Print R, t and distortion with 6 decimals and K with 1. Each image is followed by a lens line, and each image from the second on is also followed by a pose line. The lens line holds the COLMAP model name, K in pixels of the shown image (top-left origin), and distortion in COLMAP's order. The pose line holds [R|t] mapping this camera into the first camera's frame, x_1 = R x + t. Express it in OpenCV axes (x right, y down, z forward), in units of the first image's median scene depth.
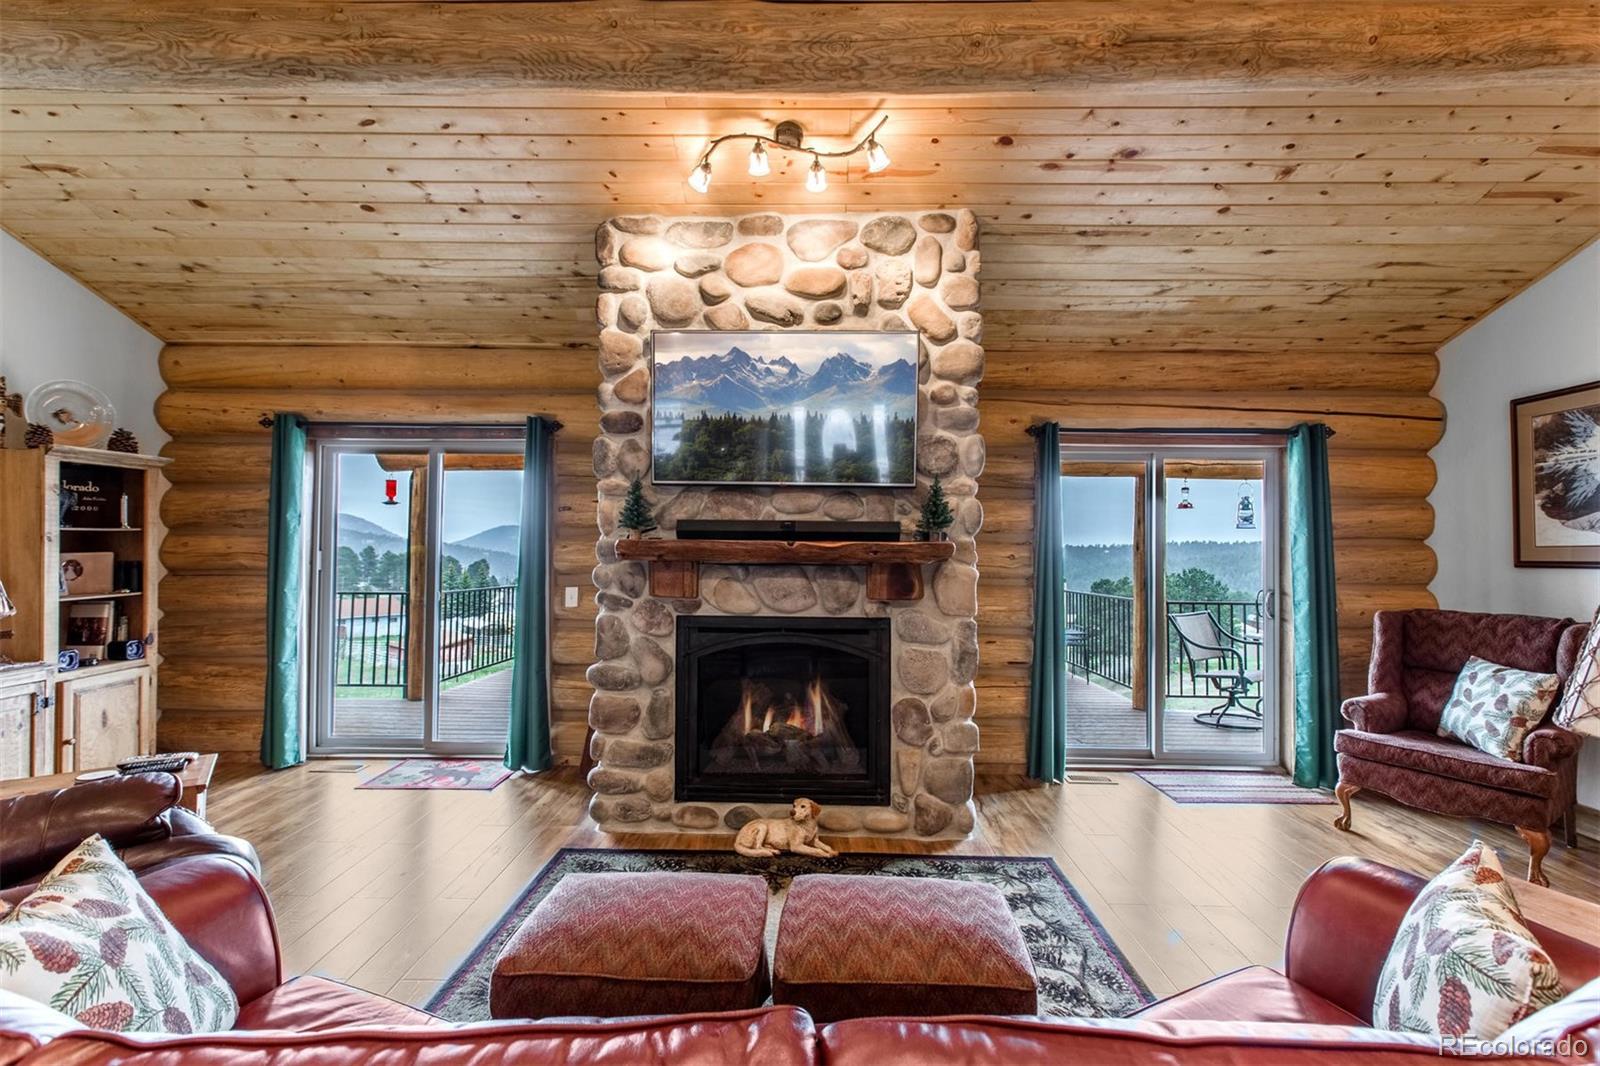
lens RADIAL K [[720.4, 0, 806.3], [0, 720.4, 533.4], [0, 0, 1]] dist [0.010308, -0.003041]
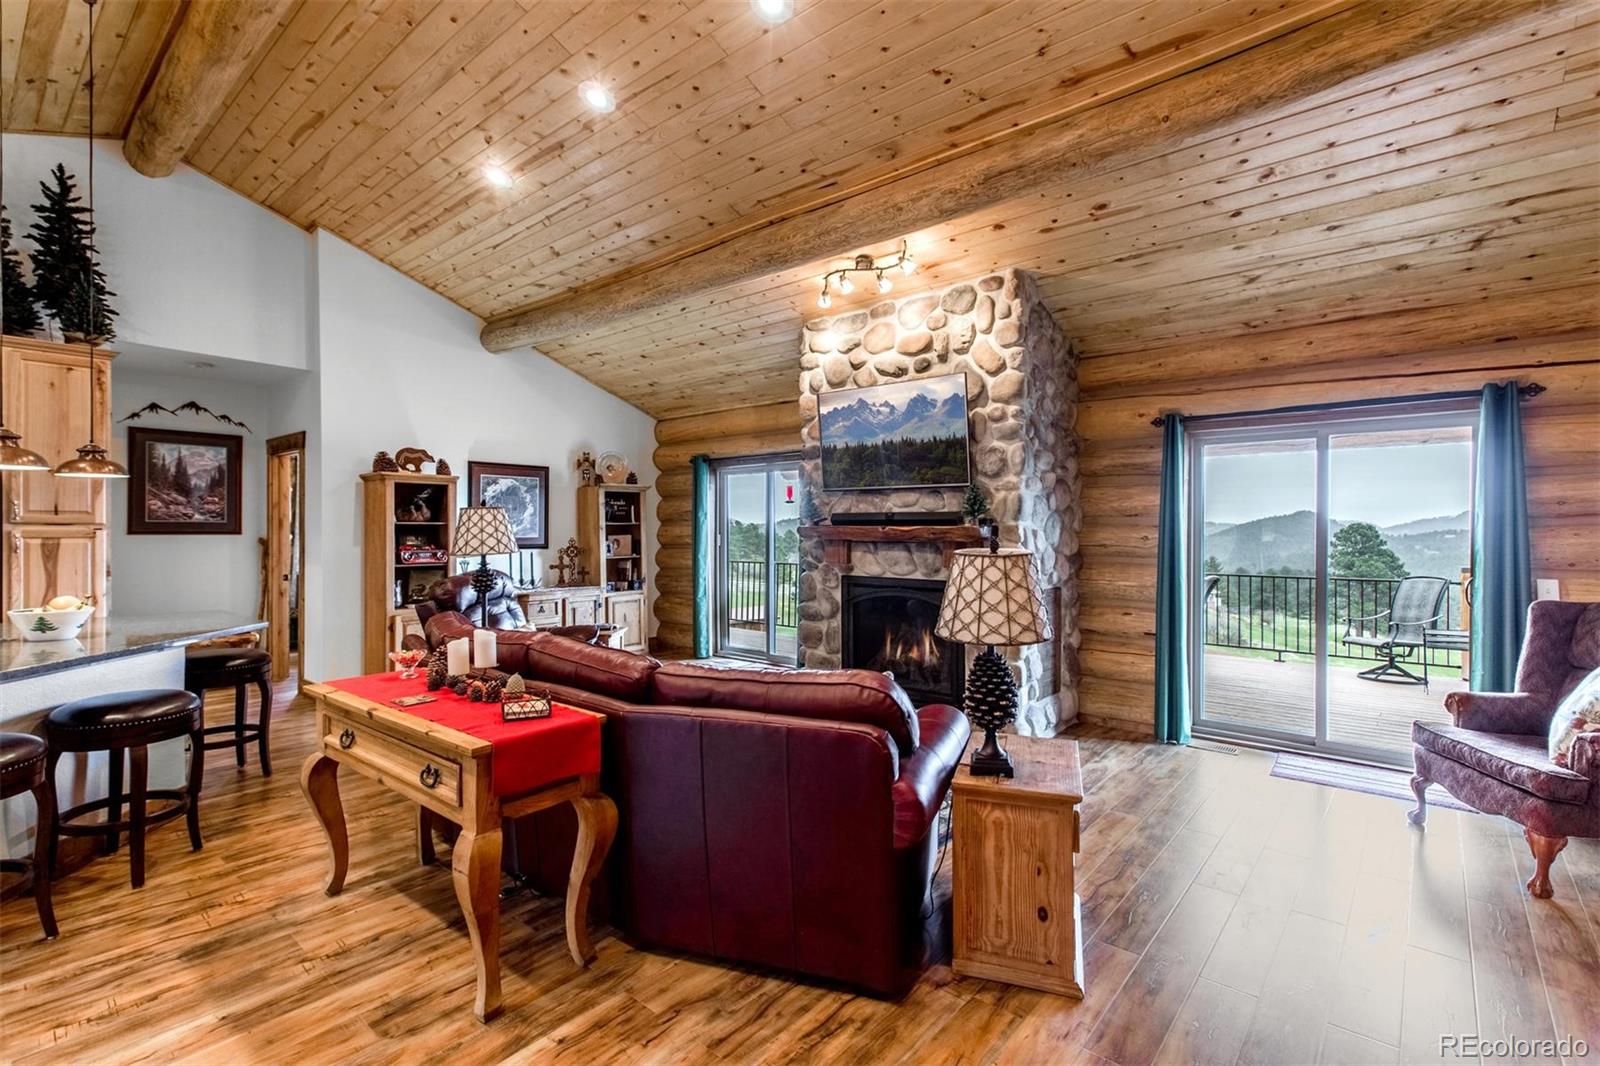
lens RADIAL K [[720.4, 0, 801.5], [0, 720.4, 543.6], [0, 0, 1]] dist [0.010308, -0.003041]
pose [[0.770257, 0.005322, -0.637712, 0.750885], [0.018060, 0.999382, 0.030155, -0.001401], [0.637478, -0.034744, 0.769685, -0.250389]]
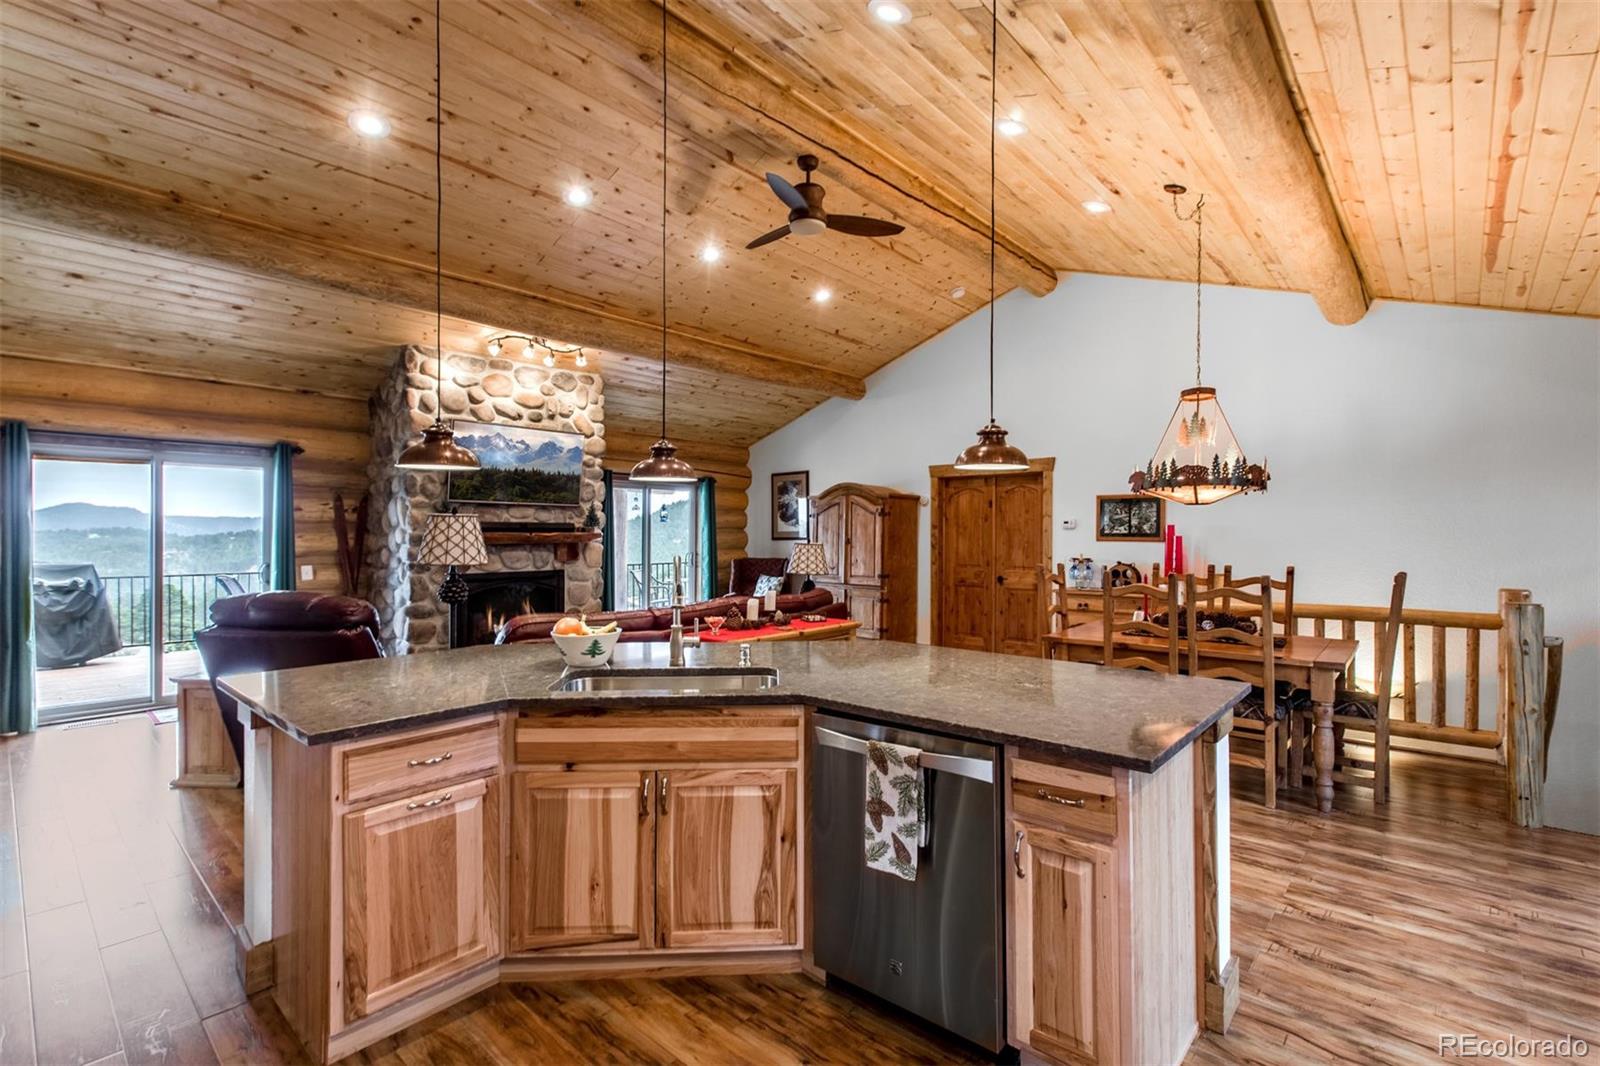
lens RADIAL K [[720.4, 0, 806.4], [0, 720.4, 537.8], [0, 0, 1]] dist [0.010308, -0.003041]
pose [[0.655757, -0.014199, 0.754839, -0.974211], [-0.011596, 0.999516, 0.028875, -0.039754], [-0.754883, -0.027688, 0.655274, -0.853464]]
